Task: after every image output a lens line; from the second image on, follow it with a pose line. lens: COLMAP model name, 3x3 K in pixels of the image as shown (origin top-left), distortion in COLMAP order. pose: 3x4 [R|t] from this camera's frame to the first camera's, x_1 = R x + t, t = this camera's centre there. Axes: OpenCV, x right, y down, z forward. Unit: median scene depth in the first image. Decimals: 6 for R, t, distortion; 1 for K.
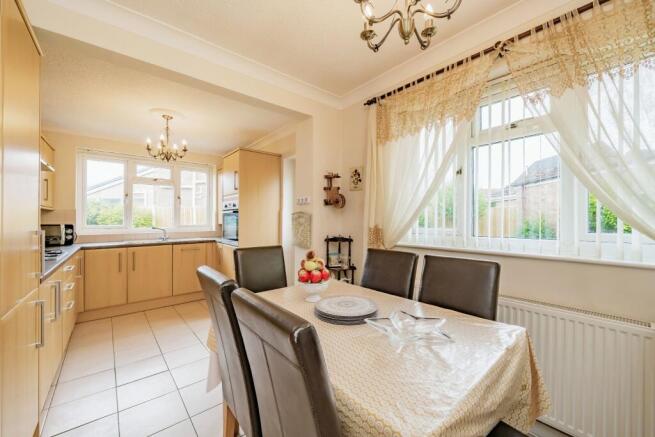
lens RADIAL K [[257.4, 0, 327.5], [0, 257.4, 218.5], [0, 0, 1]] dist [-0.001353, -0.000170]
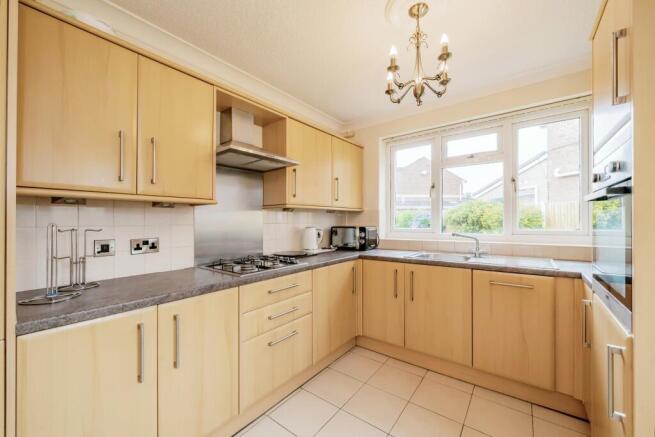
lens RADIAL K [[257.4, 0, 327.5], [0, 257.4, 218.5], [0, 0, 1]] dist [-0.001353, -0.000170]
pose [[0.206291, -0.010282, -0.978437, -0.153709], [0.011540, 0.999901, -0.008075, 0.000719], [0.978423, -0.009626, 0.206389, 0.610334]]
